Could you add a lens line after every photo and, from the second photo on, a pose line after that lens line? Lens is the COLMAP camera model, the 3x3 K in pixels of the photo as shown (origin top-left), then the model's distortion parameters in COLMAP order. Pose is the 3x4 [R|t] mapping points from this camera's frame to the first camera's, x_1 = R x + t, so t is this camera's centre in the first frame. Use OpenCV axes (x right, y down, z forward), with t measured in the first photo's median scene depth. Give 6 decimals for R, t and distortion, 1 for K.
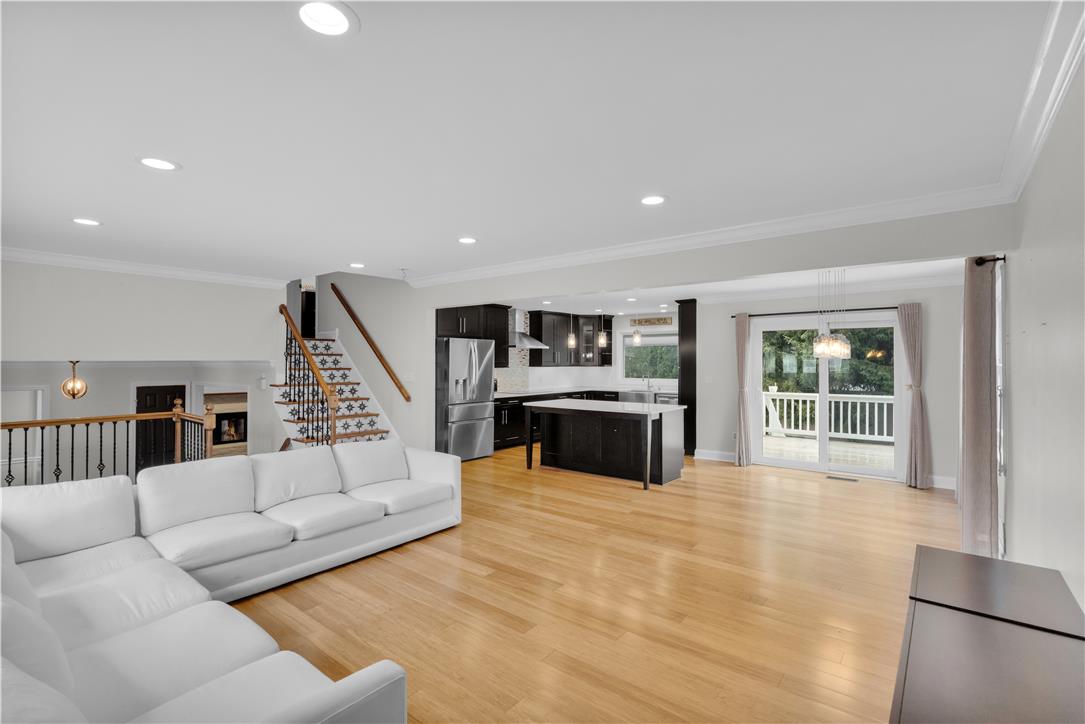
lens RADIAL K [[504.5, 0, 545.6], [0, 504.5, 359.5], [0, 0, 1]] dist [0.001087, 0.000432]
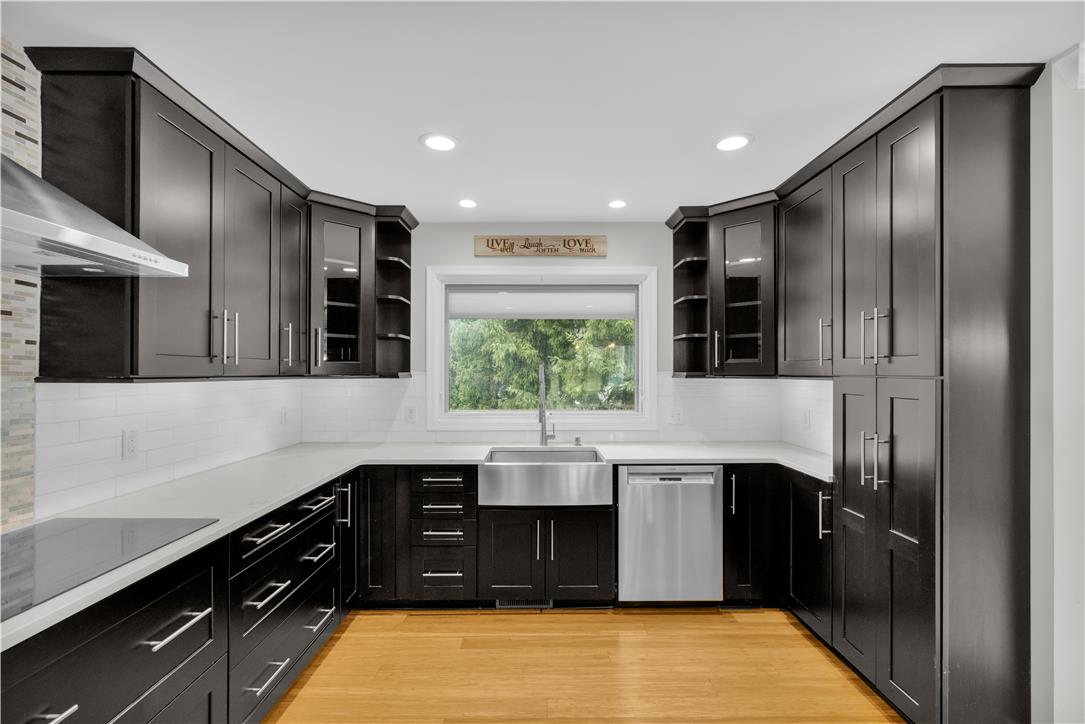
lens RADIAL K [[502.0, 0, 541.8], [0, 502.0, 373.6], [0, 0, 1]] dist [-0.001975, 0.000438]
pose [[0.780612, -0.002555, 0.625011, -0.006539], [-0.000791, 0.999987, 0.005075, 0.011113], [-0.625015, -0.004456, 0.780600, 0.805092]]
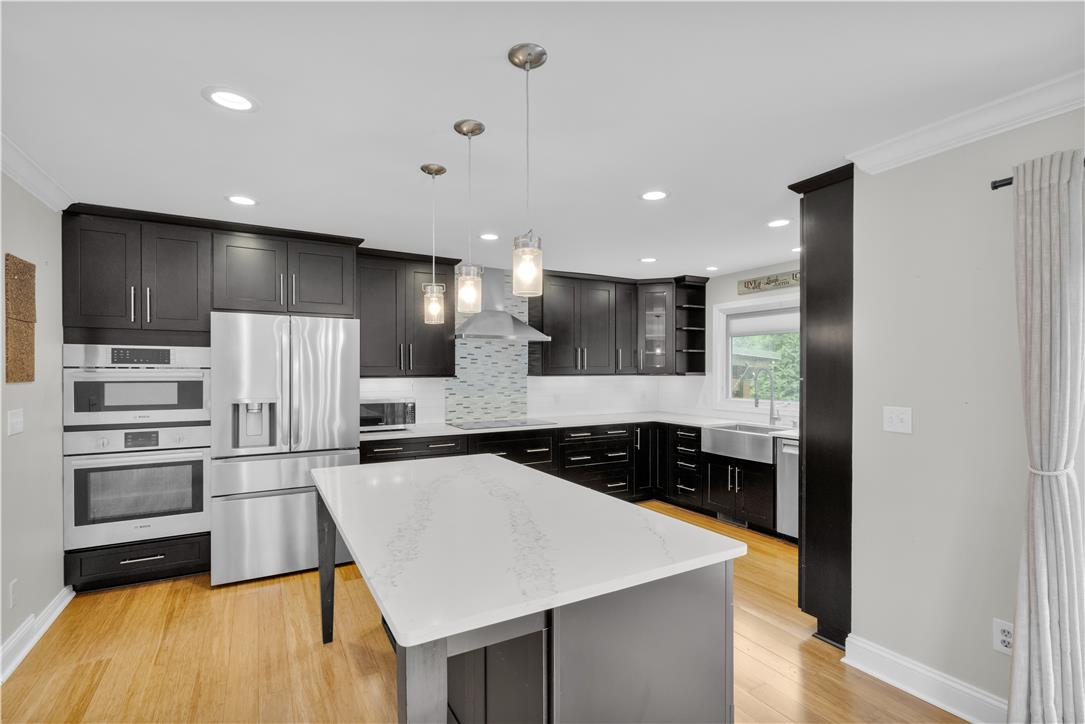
lens RADIAL K [[502.0, 0, 541.8], [0, 502.0, 373.6], [0, 0, 1]] dist [-0.001975, 0.000438]
pose [[0.928378, 0.000683, -0.371637, 0.194580], [0.003344, 0.999942, 0.010190, 0.006962], [0.371622, -0.010703, 0.928322, 0.525938]]
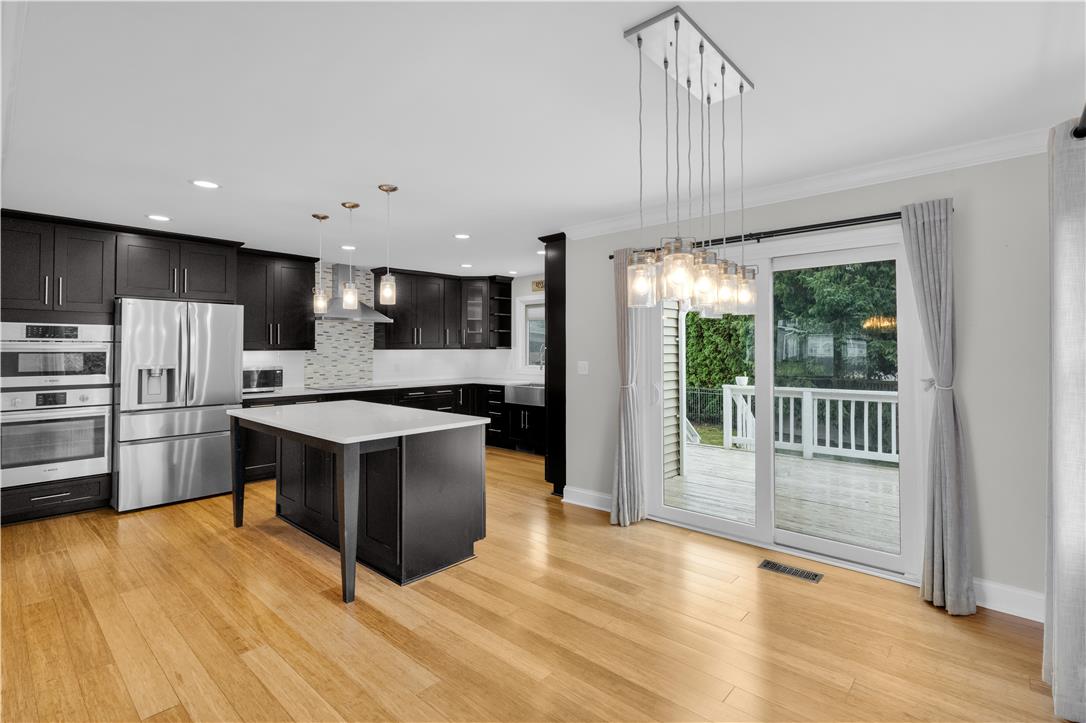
lens RADIAL K [[511.2, 0, 545.1], [0, 511.2, 339.6], [0, 0, 1]] dist [0.000168, 0.000267]
pose [[0.998131, -0.005321, -0.060873, 0.258810], [0.004524, 0.999902, -0.013216, 0.011845], [0.060938, 0.012915, 0.998058, 0.330349]]
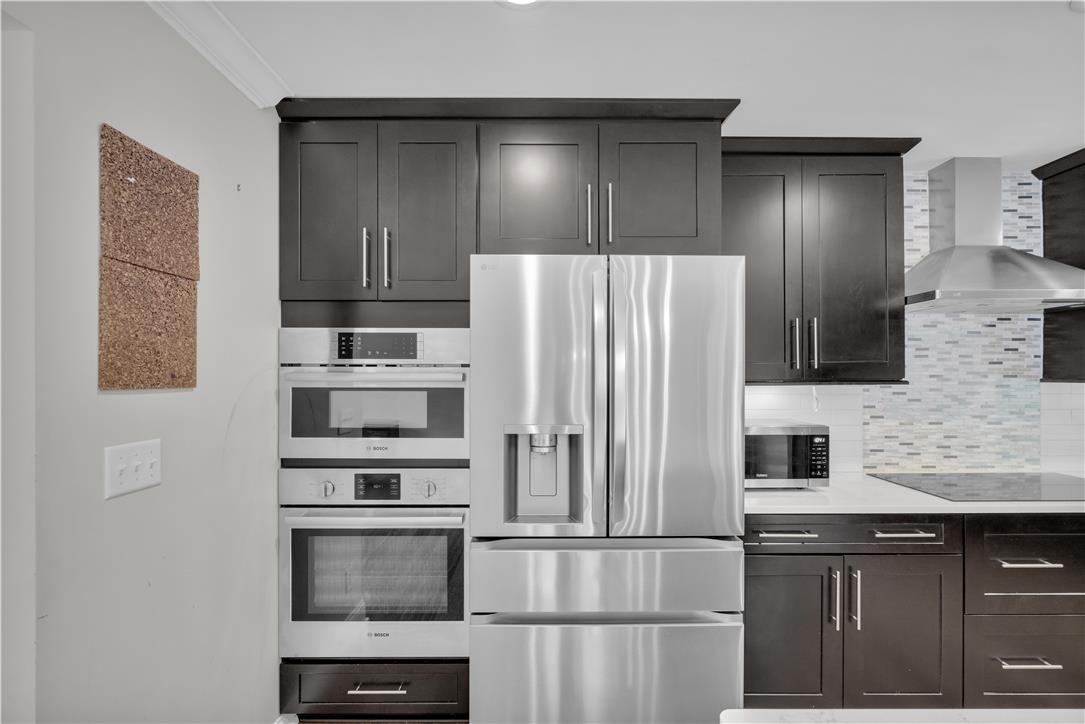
lens RADIAL K [[502.0, 0, 541.8], [0, 502.0, 373.6], [0, 0, 1]] dist [-0.001975, 0.000438]
pose [[0.622092, -0.009293, -0.782889, 0.009444], [0.006306, 0.999957, -0.006858, 0.010839], [0.782919, -0.000671, 0.622124, 0.671125]]
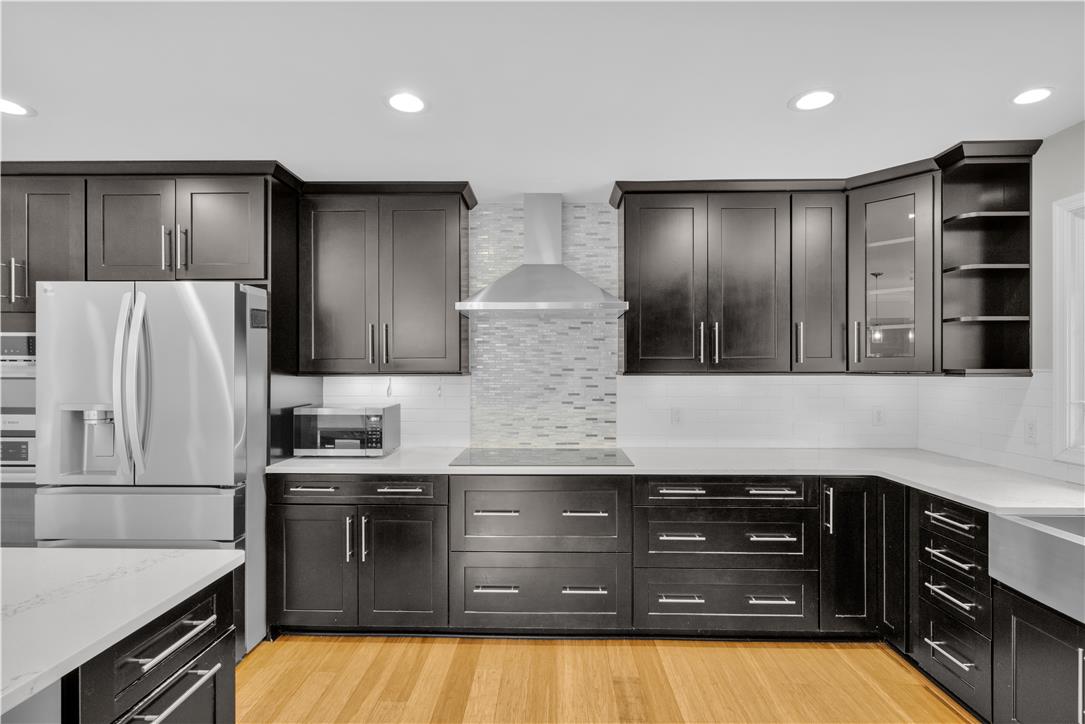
lens RADIAL K [[517.9, 0, 546.0], [0, 517.9, 368.5], [0, 0, 1]] dist [-0.002262, 0.000142]
pose [[0.608068, -0.003196, -0.793879, 0.210750], [0.003798, 0.999992, -0.001117, 0.011472], [0.793876, -0.002336, 0.608075, 0.807436]]
